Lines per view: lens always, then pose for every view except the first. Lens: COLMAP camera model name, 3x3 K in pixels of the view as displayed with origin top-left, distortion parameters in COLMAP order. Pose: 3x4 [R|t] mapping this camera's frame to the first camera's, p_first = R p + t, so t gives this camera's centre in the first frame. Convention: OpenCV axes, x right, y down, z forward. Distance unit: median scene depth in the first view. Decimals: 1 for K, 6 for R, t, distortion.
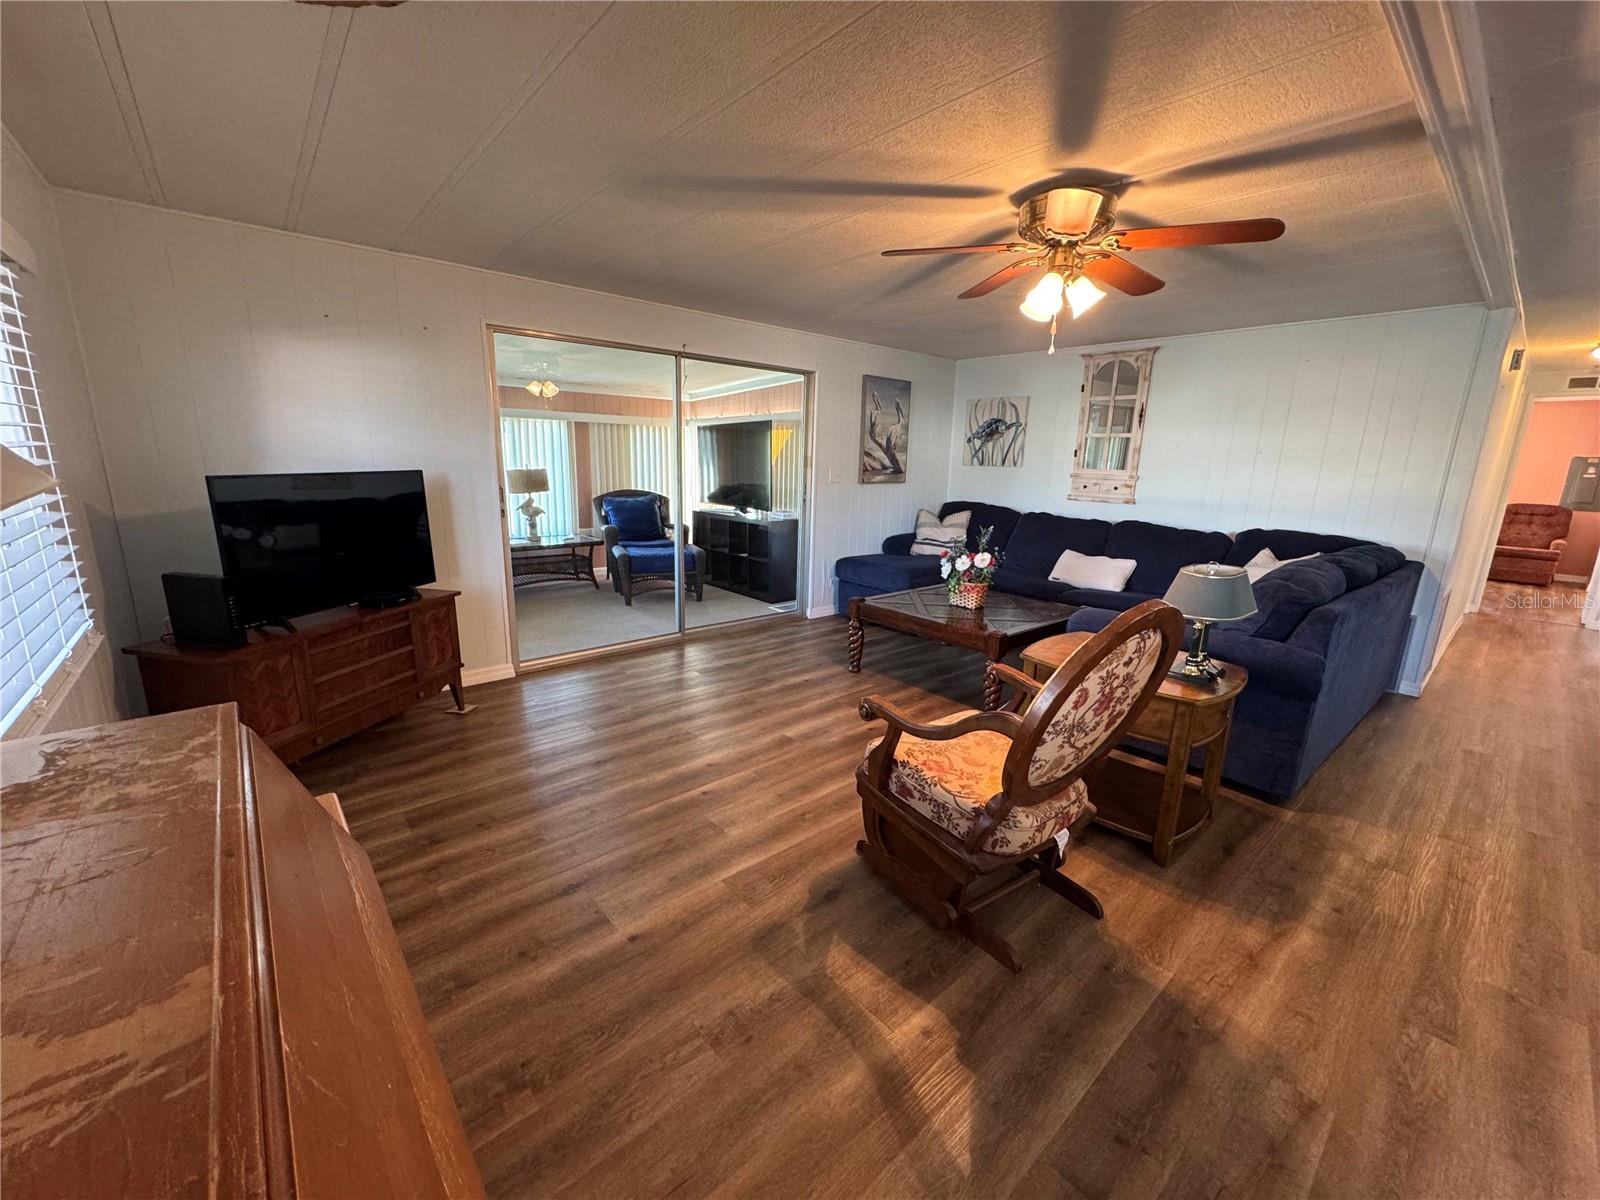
lens RADIAL K [[633.7, 0, 798.8], [0, 633.7, 598.8], [0, 0, 1]] dist [-0.002588, -0.000033]
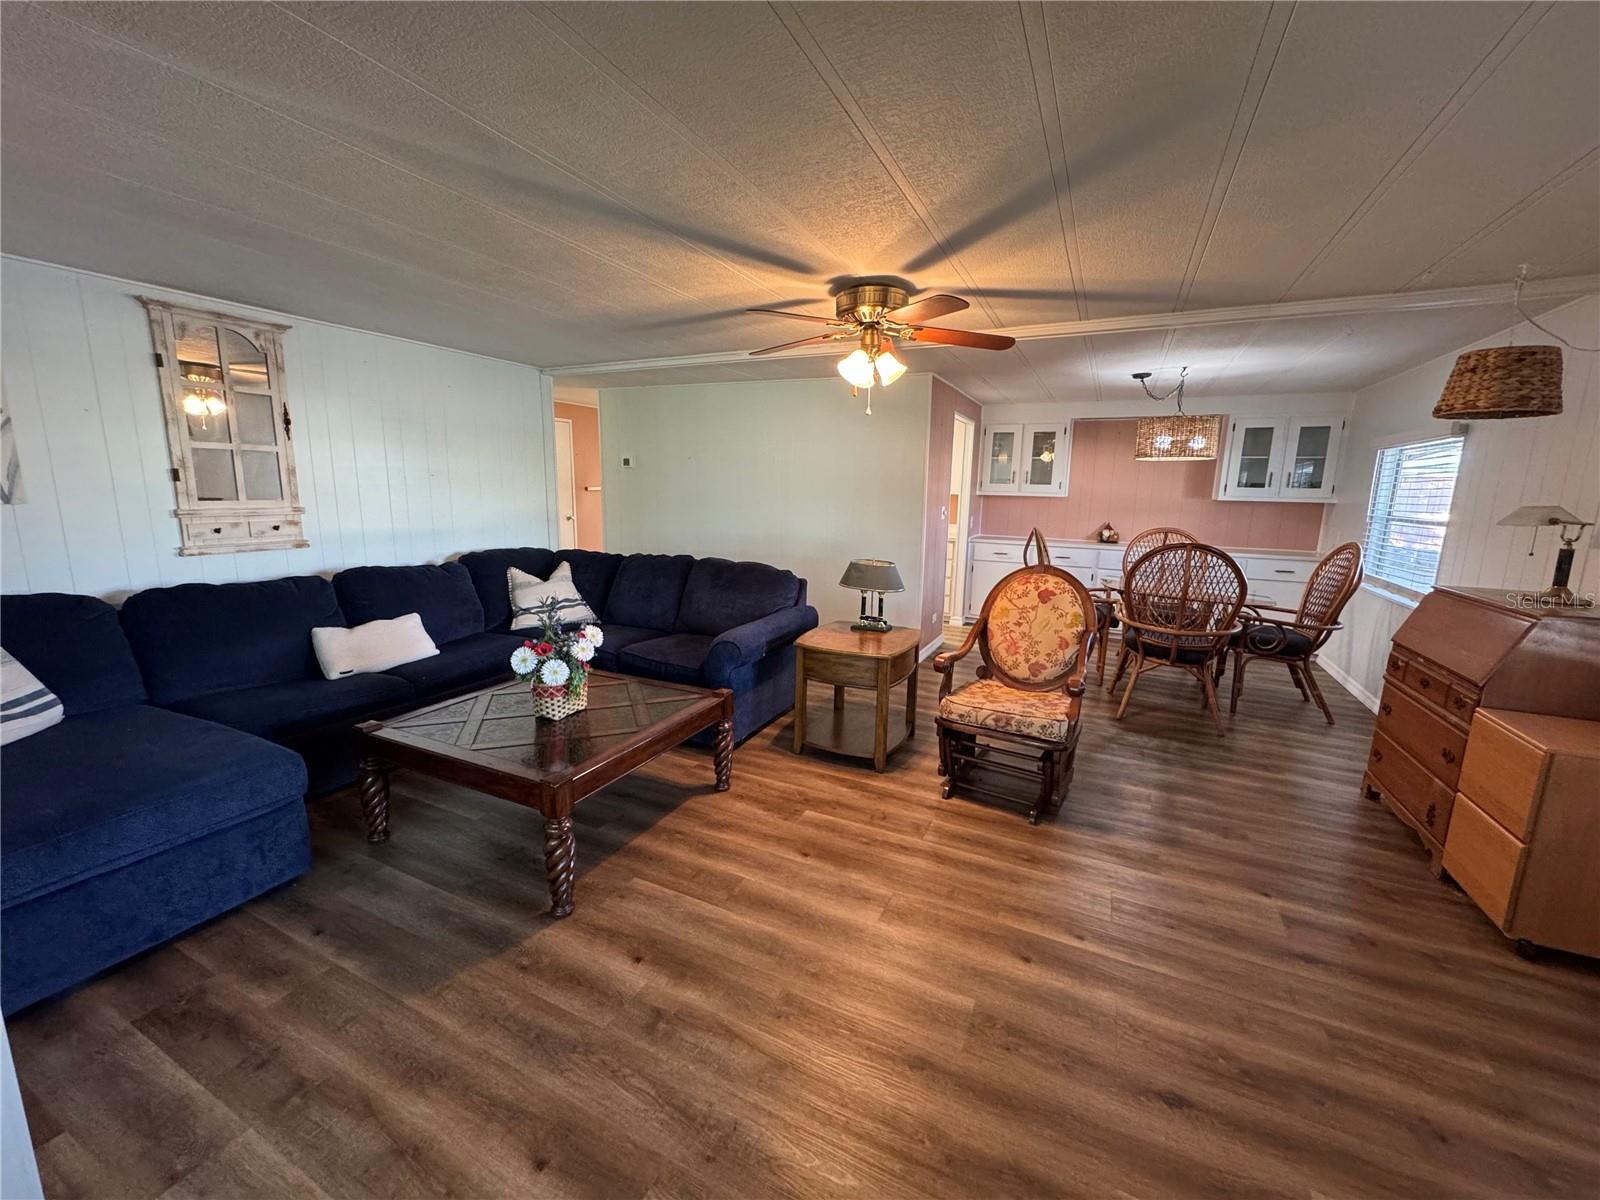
lens RADIAL K [[633.7, 0, 798.8], [0, 633.7, 598.8], [0, 0, 1]] dist [-0.002588, -0.000033]
pose [[-0.395027, -0.191132, 0.898567, -0.342345], [0.178061, 0.943639, 0.278998, -0.200870], [-0.901248, 0.270211, -0.338730, 0.786969]]
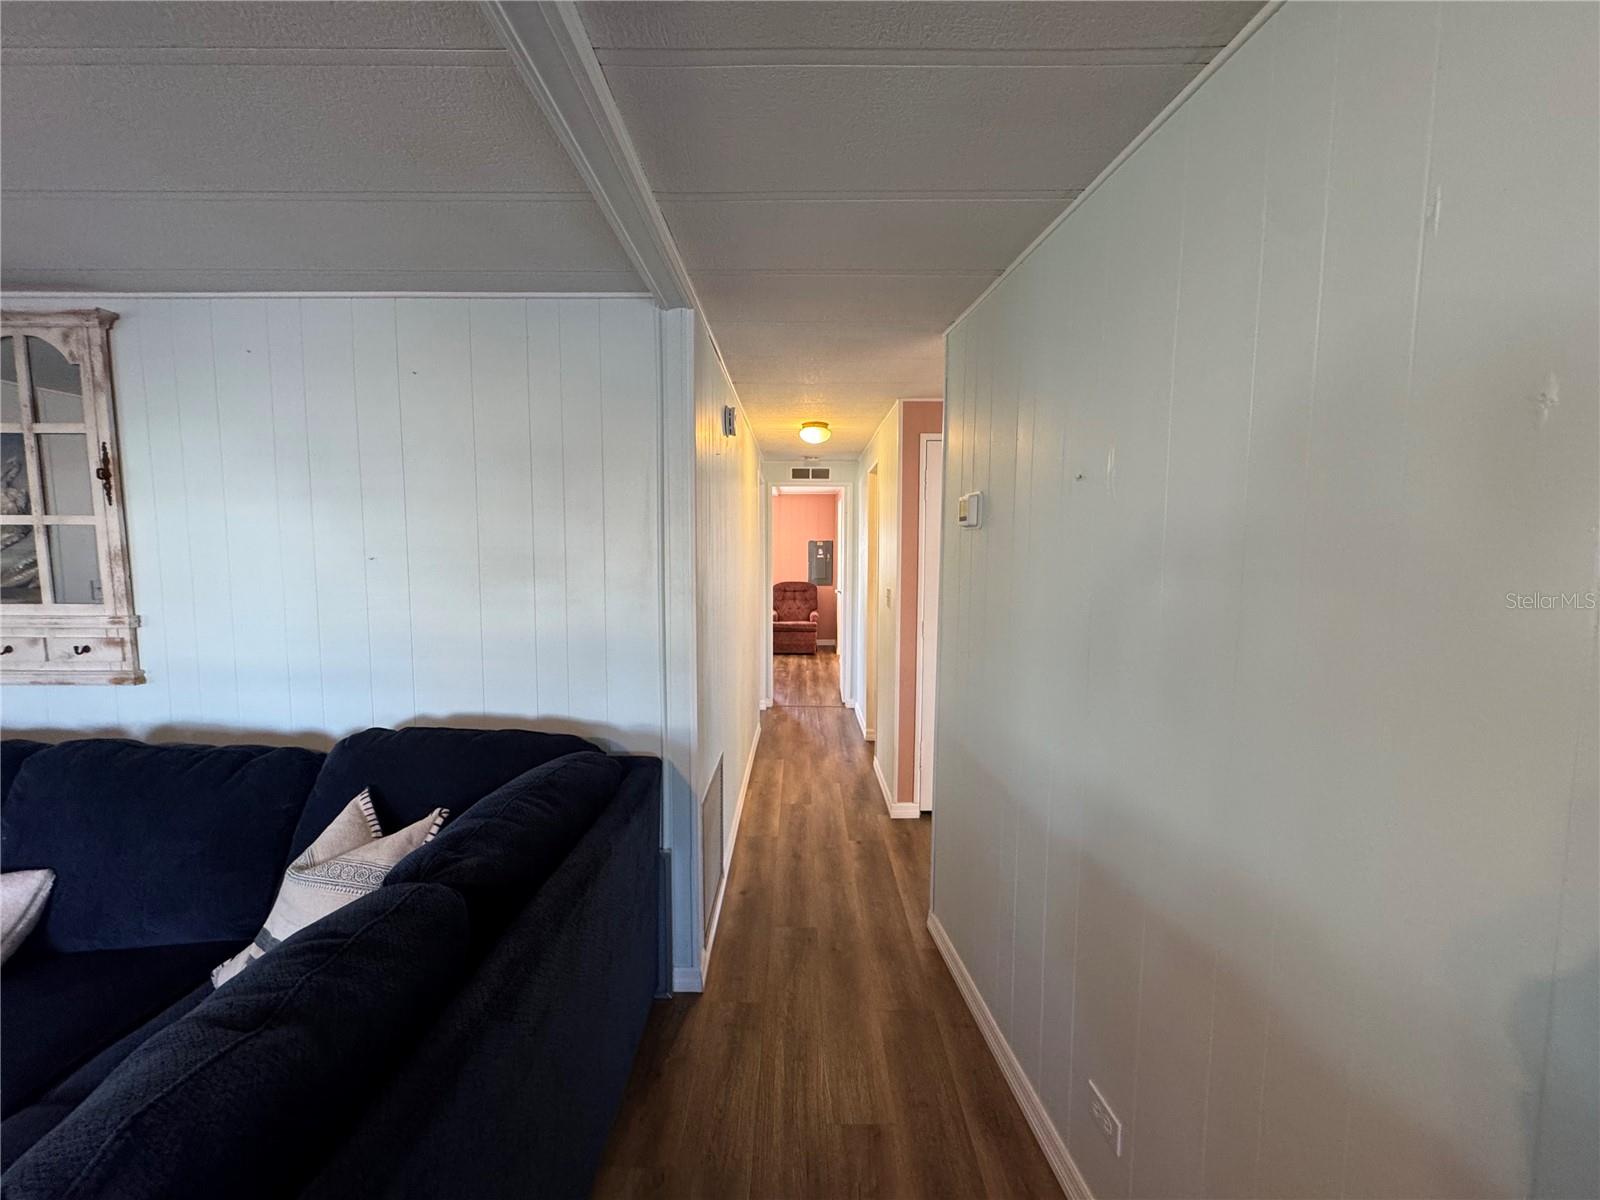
lens RADIAL K [[640.3, 0, 800.0], [0, 640.3, 600.0], [0, 0, 1]] dist [0.002847, 0.000094]
pose [[0.652702, -0.086443, 0.752667, 0.516683], [0.182046, 0.982257, -0.045057, -0.109011], [-0.735418, 0.166429, 0.656858, 0.412091]]
